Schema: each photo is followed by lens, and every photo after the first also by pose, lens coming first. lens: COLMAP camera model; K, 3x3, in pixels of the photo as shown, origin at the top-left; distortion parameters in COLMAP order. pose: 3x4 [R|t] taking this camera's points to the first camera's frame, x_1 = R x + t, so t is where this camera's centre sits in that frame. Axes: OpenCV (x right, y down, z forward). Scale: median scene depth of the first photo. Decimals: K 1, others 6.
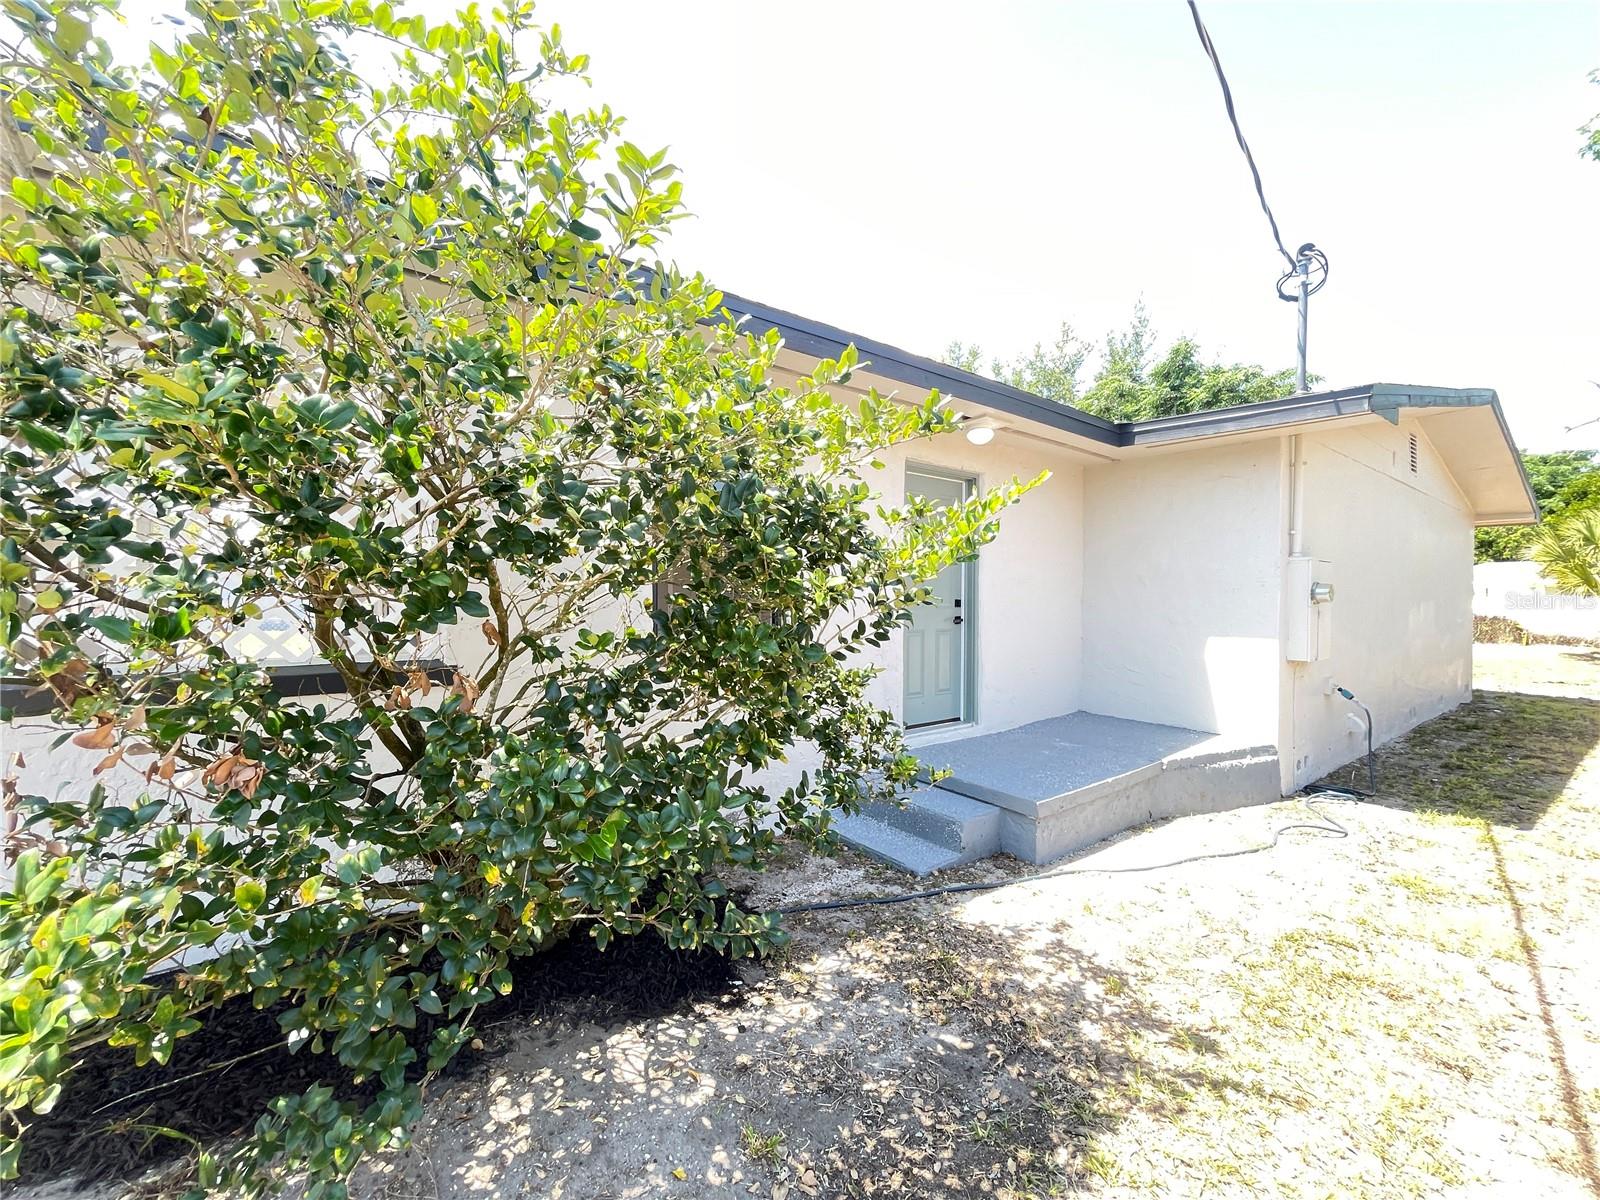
lens RADIAL K [[647.6, 0, 804.3], [0, 647.6, 601.2], [0, 0, 1]] dist [-0.000571, -0.001238]
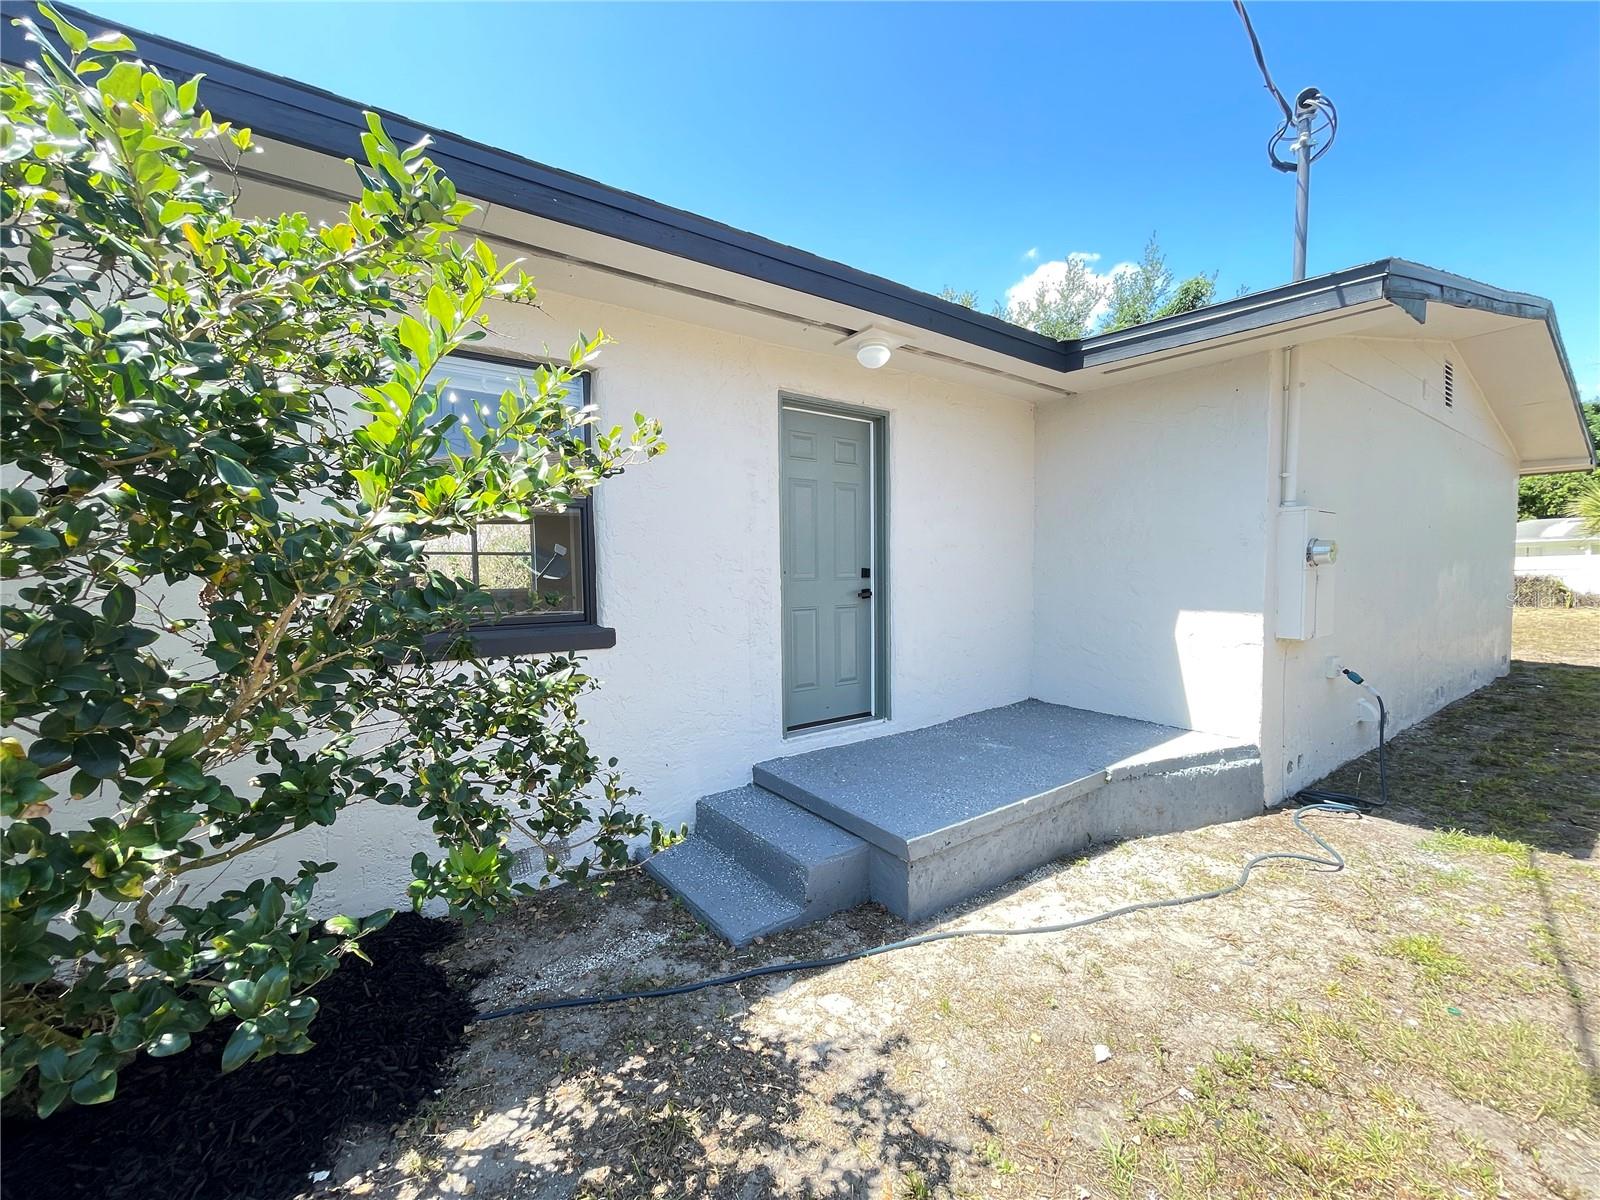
lens RADIAL K [[647.6, 0, 803.6], [0, 647.6, 602.2], [0, 0, 1]] dist [-0.000571, -0.001238]
pose [[0.999500, -0.014660, -0.028001, 0.195230], [0.015907, 0.998867, 0.044845, 0.002424], [0.027312, -0.045268, 0.998601, 0.198735]]
